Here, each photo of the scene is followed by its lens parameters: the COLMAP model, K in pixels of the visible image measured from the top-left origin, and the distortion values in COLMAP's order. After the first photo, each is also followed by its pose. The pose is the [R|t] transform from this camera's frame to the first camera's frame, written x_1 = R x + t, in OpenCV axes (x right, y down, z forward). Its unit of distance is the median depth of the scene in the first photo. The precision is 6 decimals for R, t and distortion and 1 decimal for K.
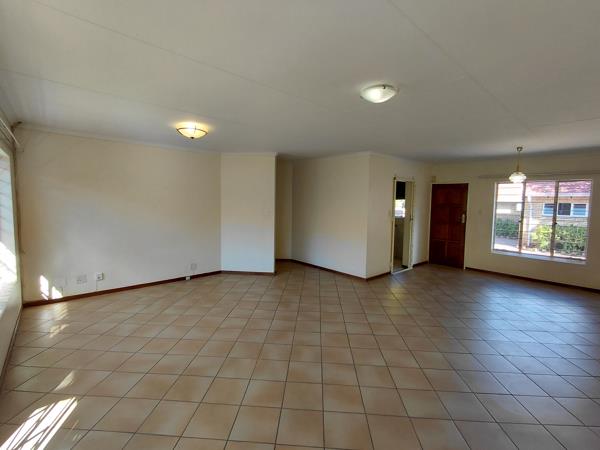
lens RADIAL K [[276.0, 0, 300.4], [0, 276.0, 222.6], [0, 0, 1]] dist [-0.003692, 0.000311]
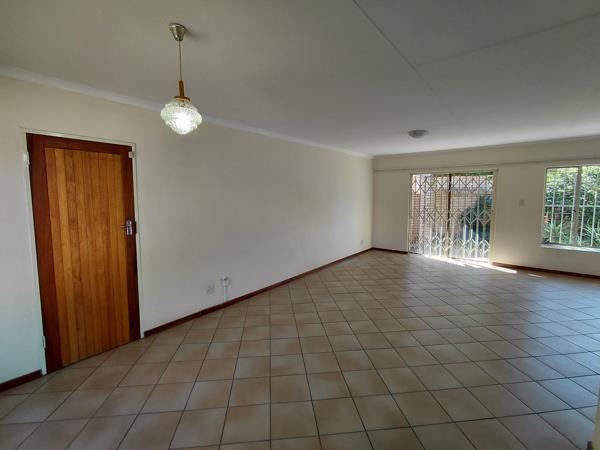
lens RADIAL K [[276.0, 0, 299.8], [0, 276.0, 220.5], [0, 0, 1]] dist [-0.003692, 0.000311]
pose [[-0.986053, 0.005103, -0.166355, 0.585349], [-0.024098, 0.984619, 0.173047, -0.083686], [0.164679, 0.174643, -0.970763, 1.164415]]
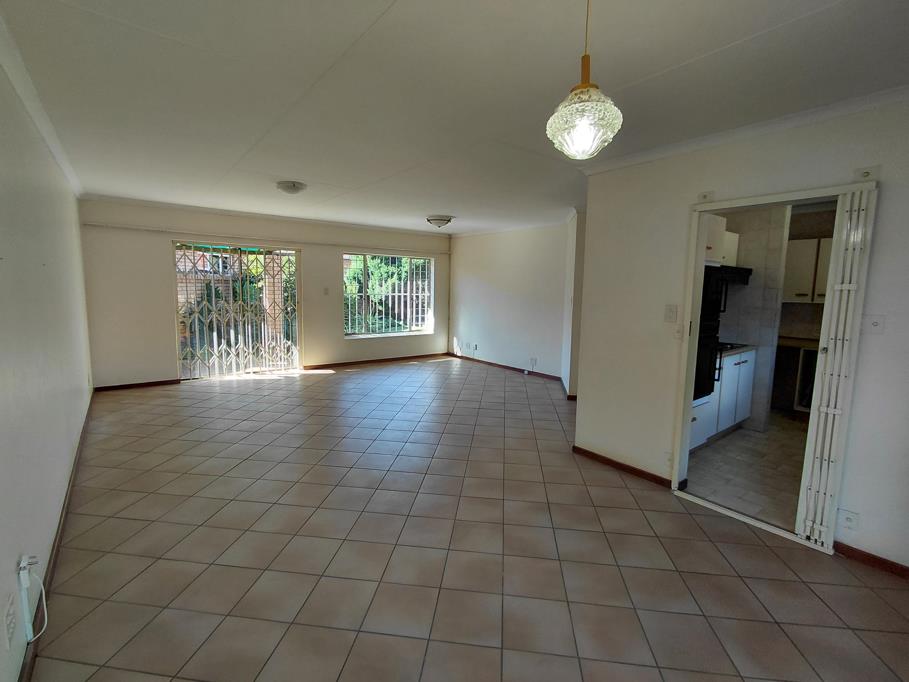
lens RADIAL K [[418.2, 0, 452.9], [0, 418.2, 333.2], [0, 0, 1]] dist [-0.003692, 0.000311]
pose [[-0.062939, 0.097721, -0.993222, 0.915755], [-0.104718, 0.989055, 0.103947, -0.040495], [0.992508, 0.110551, -0.052017, 0.789600]]
